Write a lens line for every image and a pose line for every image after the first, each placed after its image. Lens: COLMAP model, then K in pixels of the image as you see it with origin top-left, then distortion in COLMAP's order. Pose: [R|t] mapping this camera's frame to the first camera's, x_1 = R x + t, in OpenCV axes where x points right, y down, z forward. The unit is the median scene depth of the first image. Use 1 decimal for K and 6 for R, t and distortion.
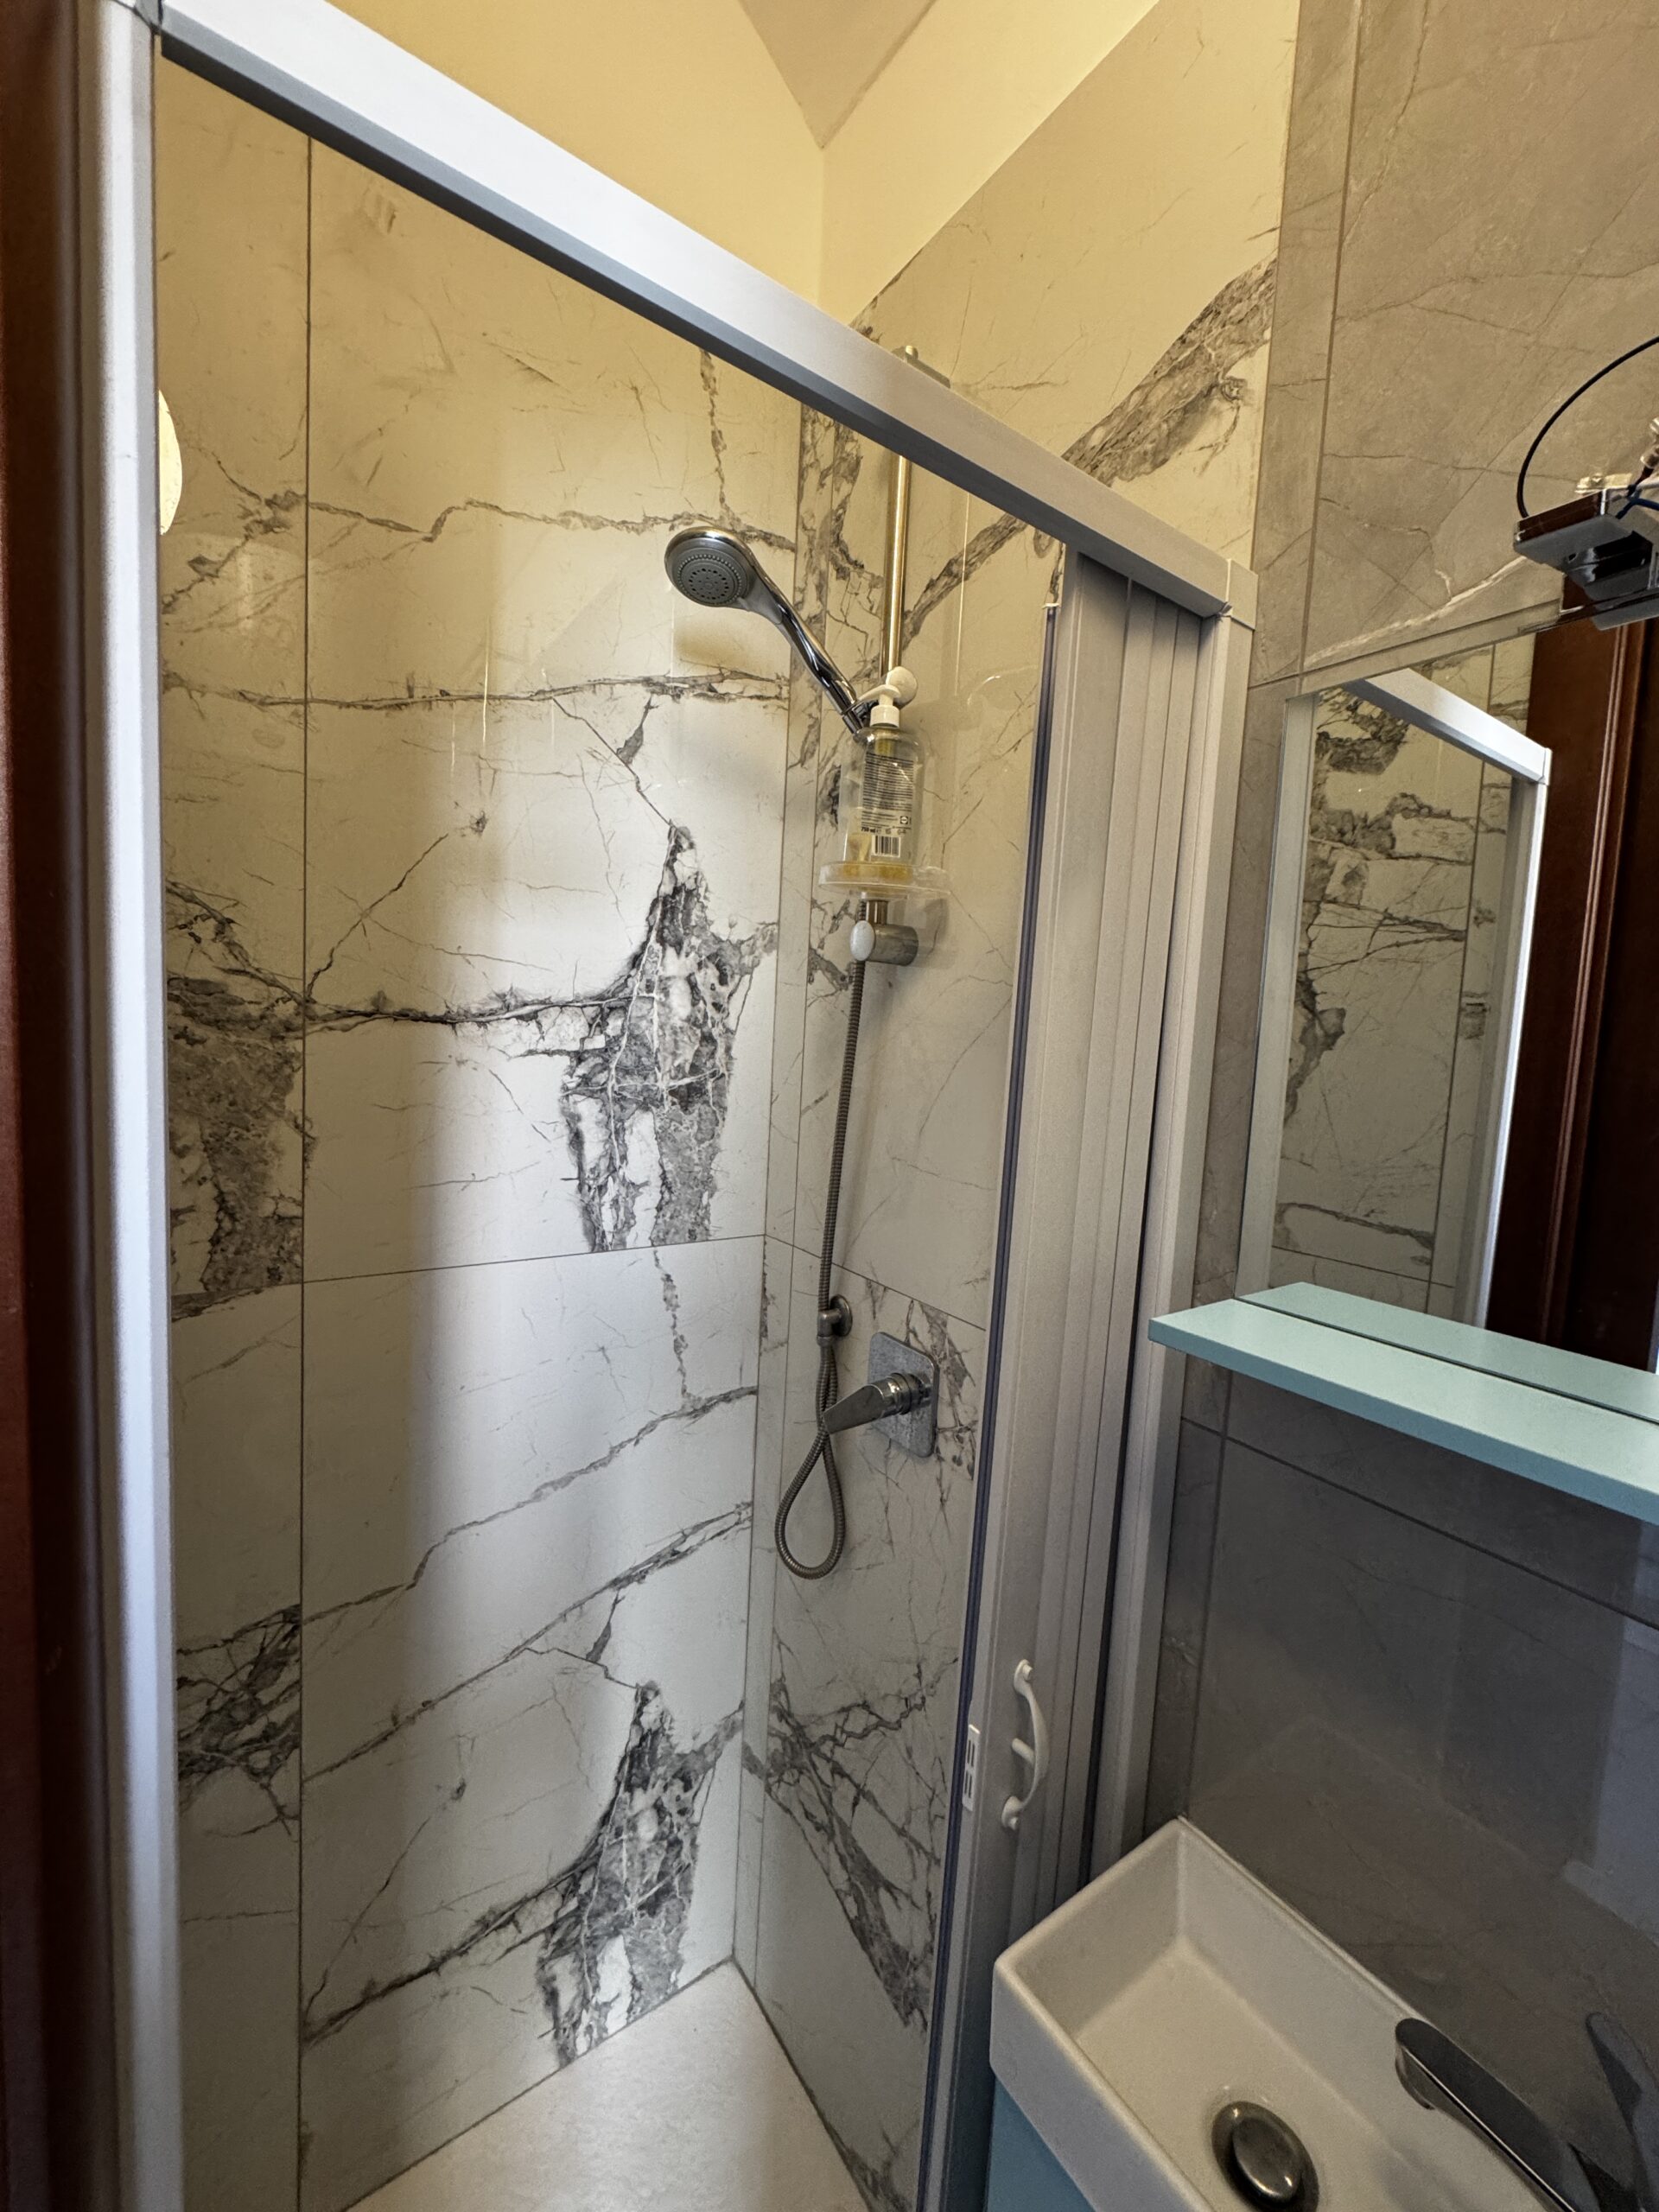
lens RADIAL K [[878.1, 0, 832.2], [0, 878.1, 1103.3], [0, 0, 1]] dist [-0.002926, 0.000368]
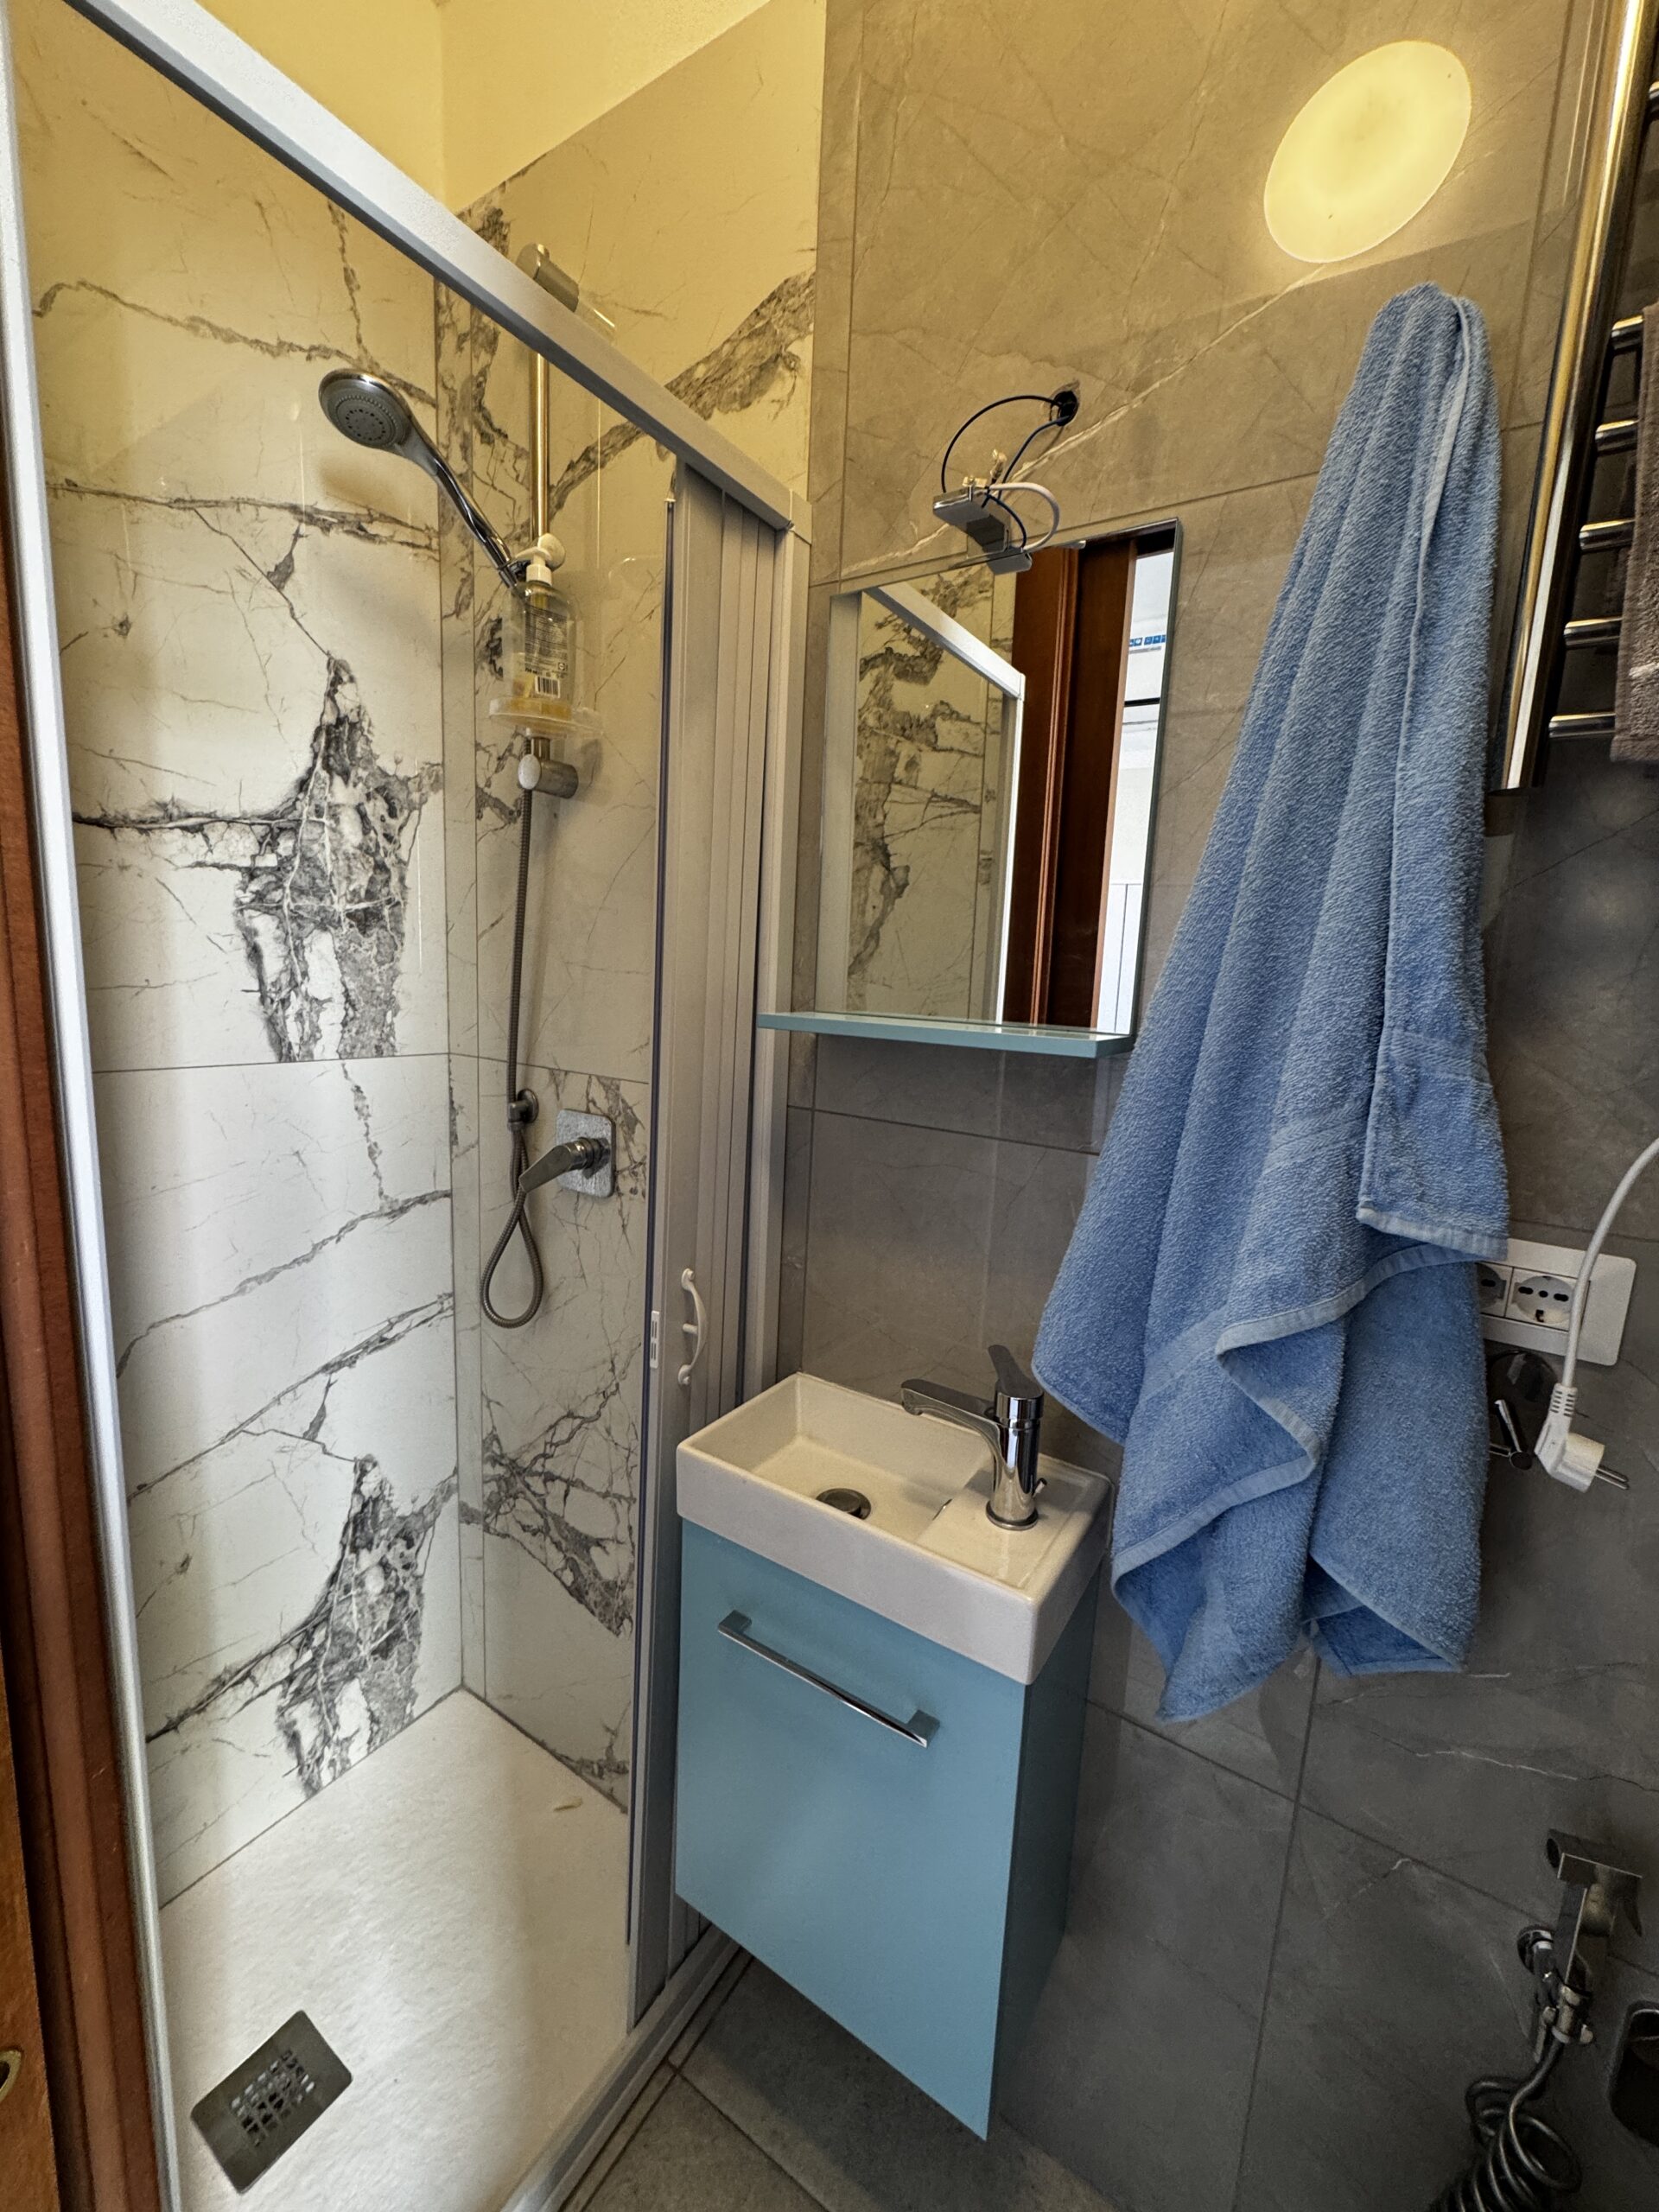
lens RADIAL K [[878.1, 0, 831.6], [0, 878.1, 1104.1], [0, 0, 1]] dist [-0.002926, 0.000368]
pose [[0.926918, -0.064908, 0.369608, -0.050826], [0.034178, 0.995436, 0.089099, 0.158257], [-0.373704, -0.069956, 0.924906, -0.262031]]
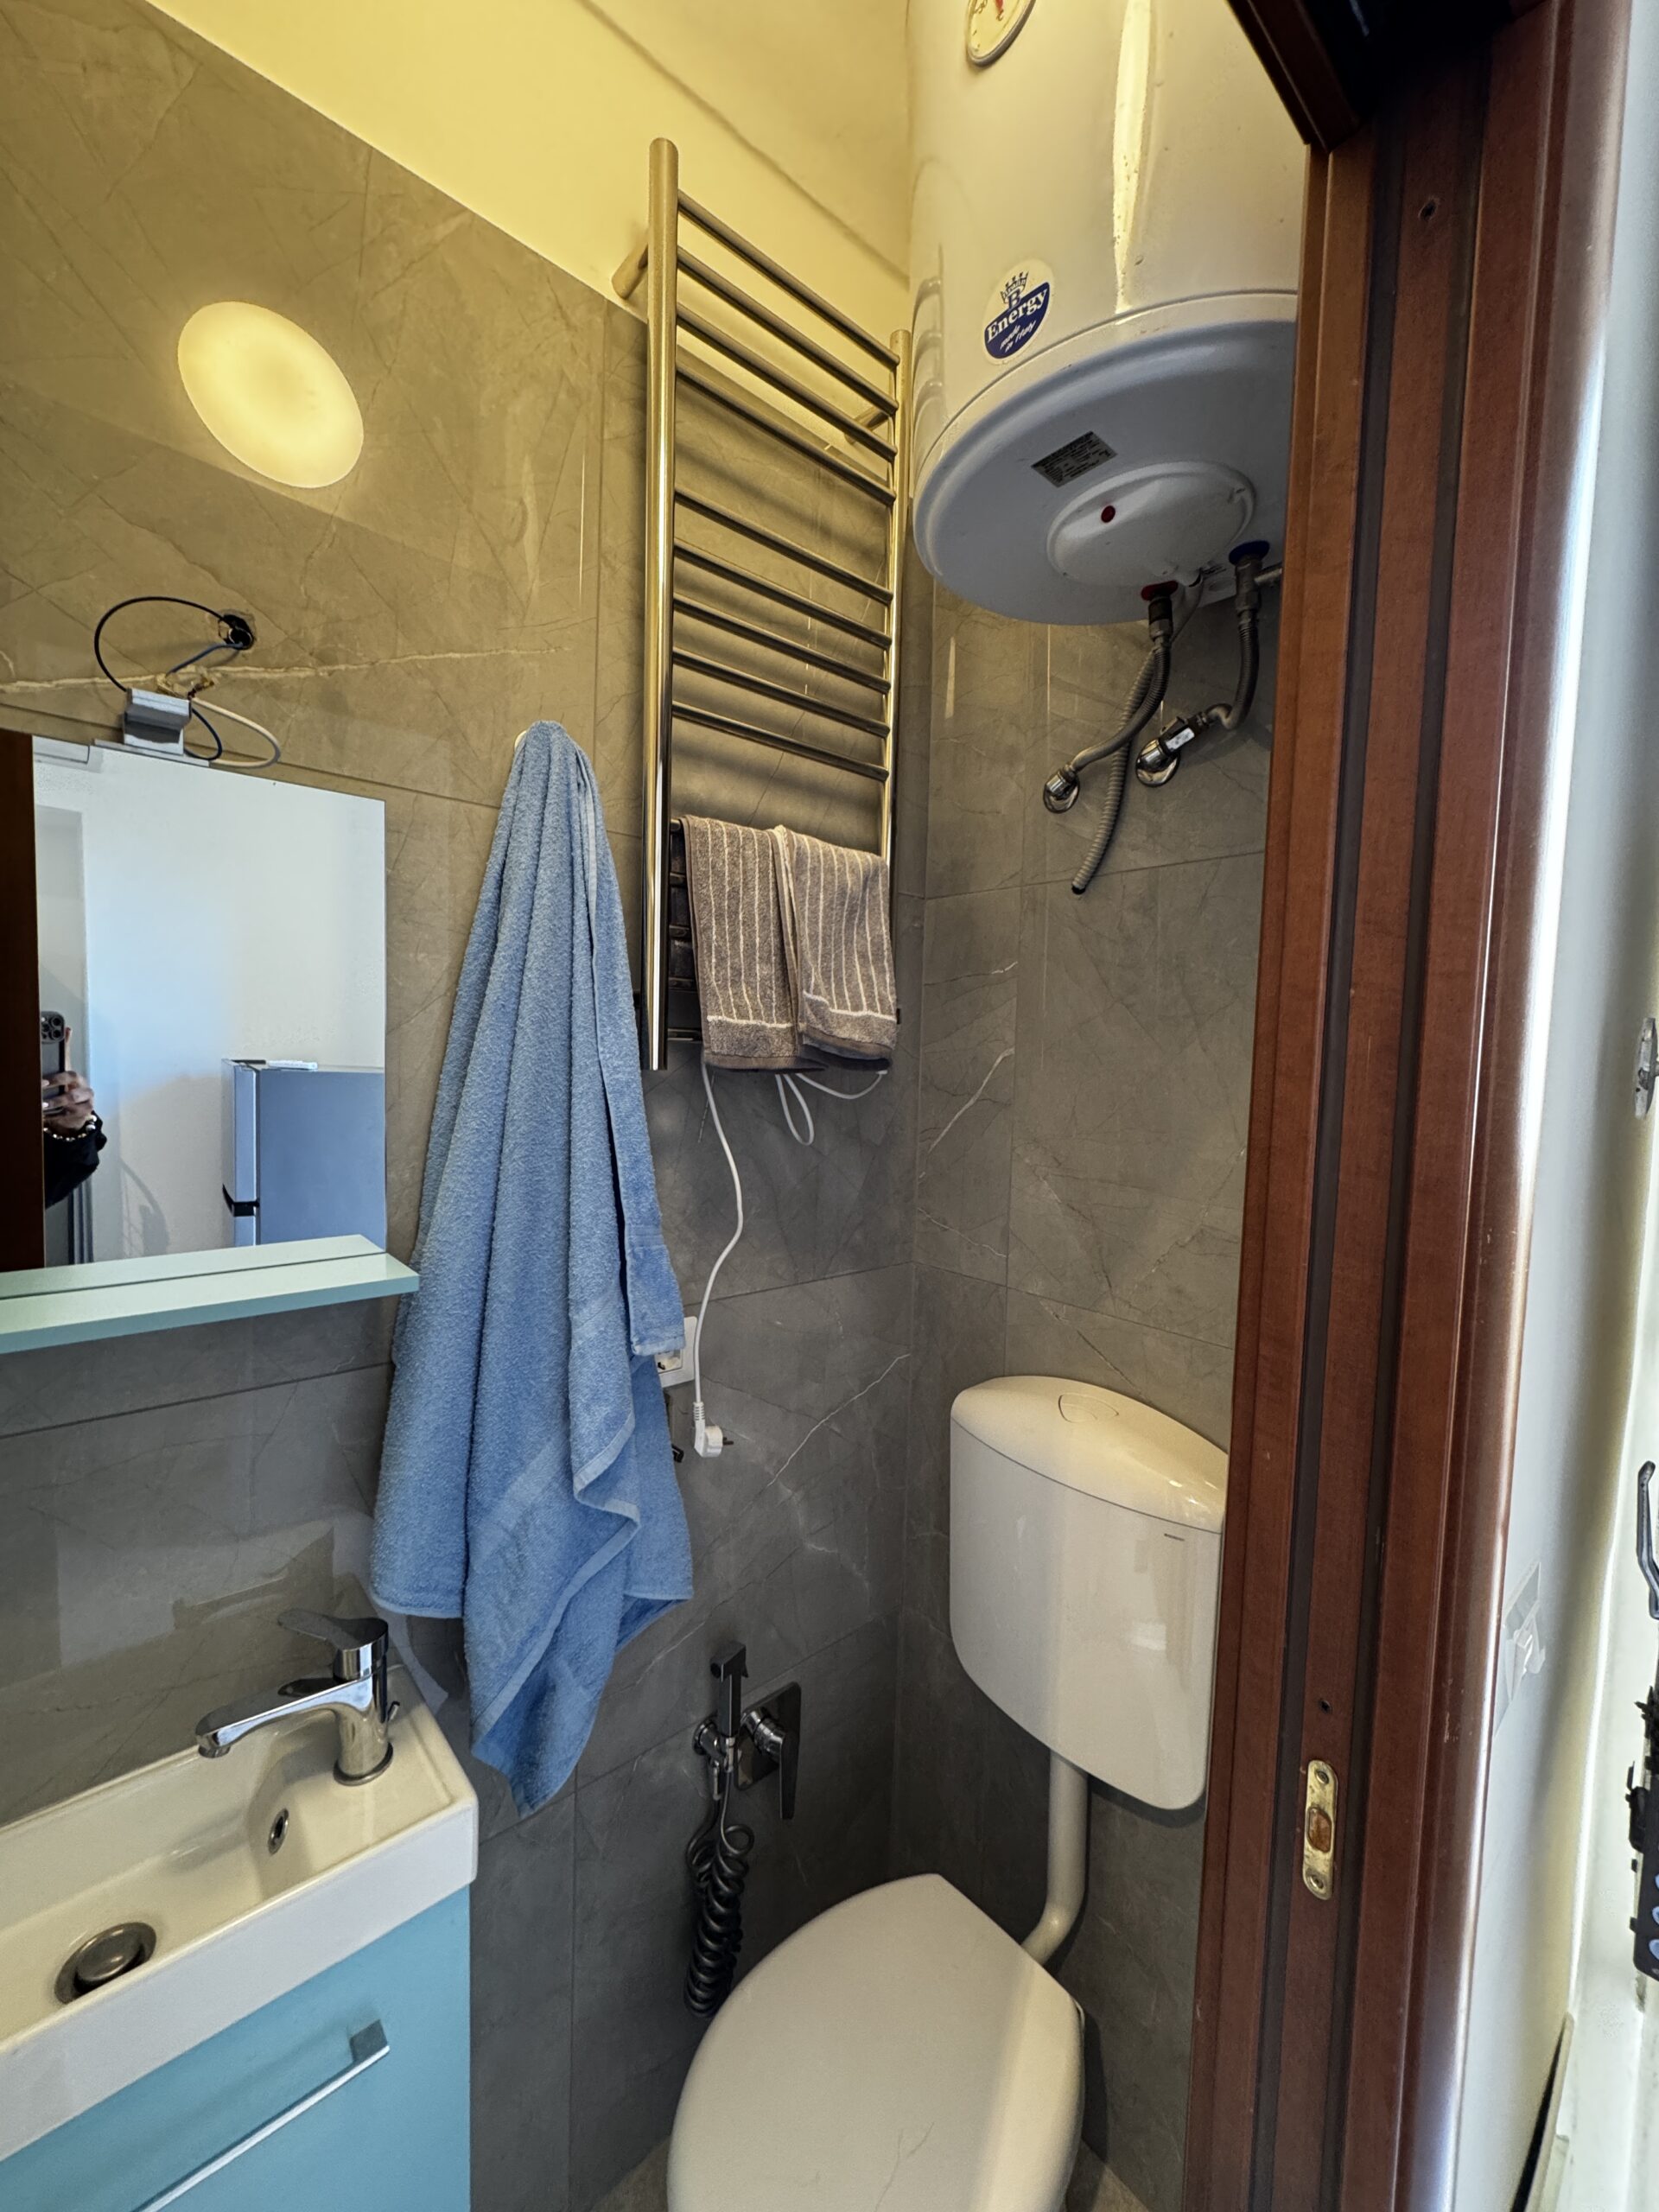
lens RADIAL K [[878.1, 0, 829.5], [0, 878.1, 1103.4], [0, 0, 1]] dist [-0.002926, 0.000368]
pose [[-0.109515, -0.115051, 0.987304, -0.370191], [0.051805, 0.991268, 0.121260, -0.044143], [-0.992634, 0.064427, -0.102598, 0.021001]]
